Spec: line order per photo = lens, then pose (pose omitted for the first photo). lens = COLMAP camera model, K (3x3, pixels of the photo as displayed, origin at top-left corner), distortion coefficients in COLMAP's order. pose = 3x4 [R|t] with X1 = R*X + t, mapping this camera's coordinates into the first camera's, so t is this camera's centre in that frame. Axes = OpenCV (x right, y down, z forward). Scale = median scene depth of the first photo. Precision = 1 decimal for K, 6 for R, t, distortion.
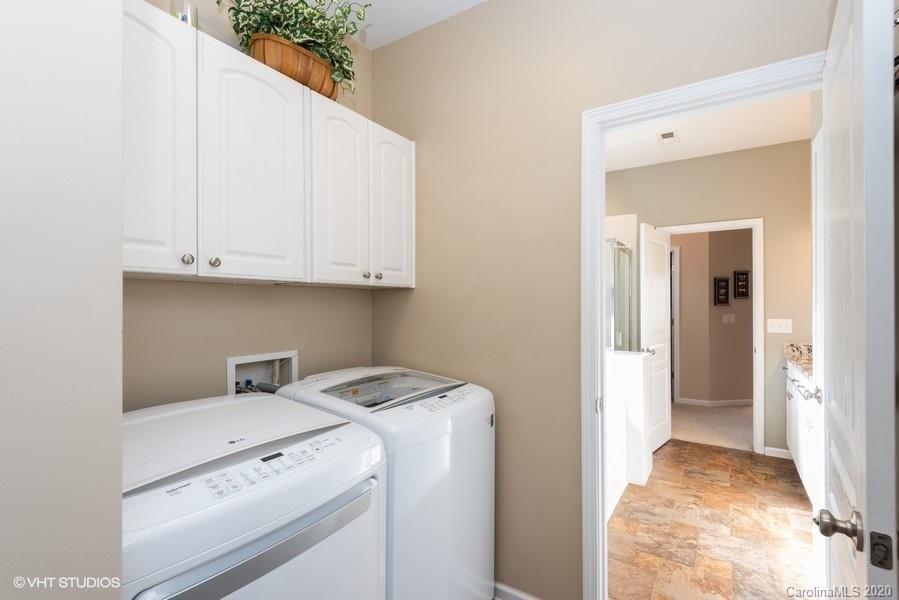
lens RADIAL K [[411.5, 0, 453.7], [0, 411.5, 298.6], [0, 0, 1]] dist [0.021419, -0.004615]
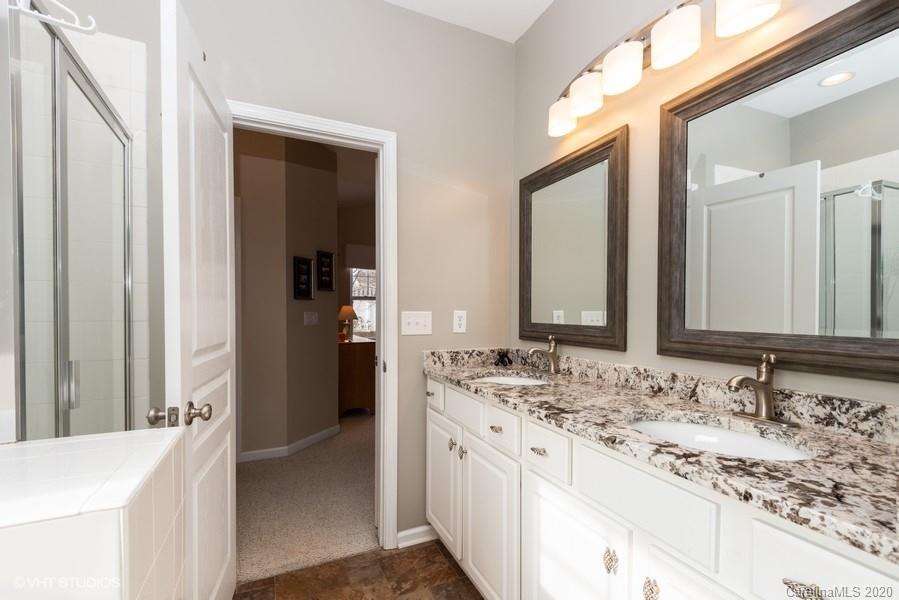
lens RADIAL K [[411.5, 0, 454.7], [0, 411.5, 316.7], [0, 0, 1]] dist [0.021419, -0.004615]
pose [[0.536293, -0.014693, 0.843904, 0.314320], [-0.004739, 0.999780, 0.020419, 0.044802], [-0.844019, -0.014950, 0.536105, 0.638996]]
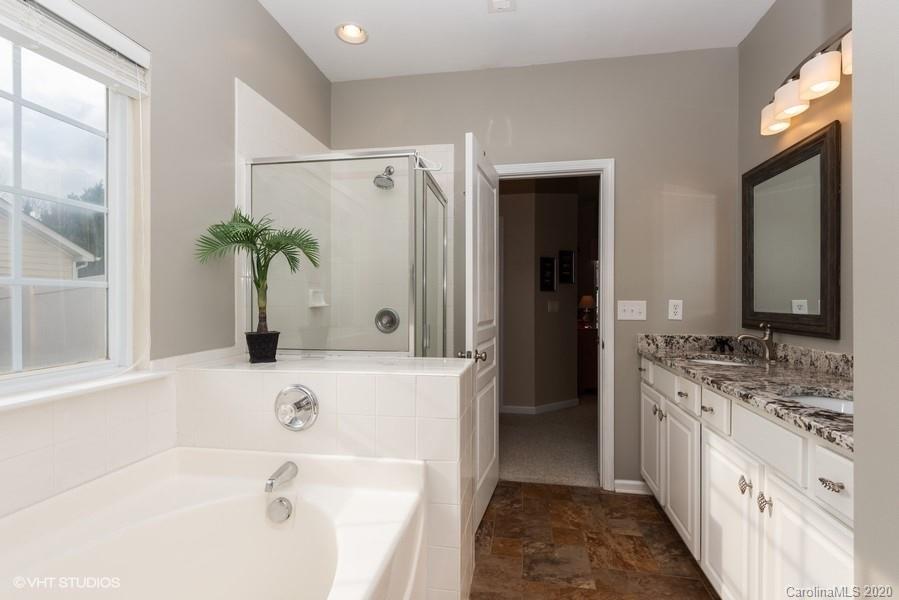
lens RADIAL K [[411.5, 0, 445.5], [0, 411.5, 299.6], [0, 0, 1]] dist [0.021419, -0.004615]
pose [[0.926437, -0.002429, 0.376441, 0.215140], [0.000207, 0.999982, 0.005942, 0.043316], [-0.376449, -0.005427, 0.926422, 0.459735]]
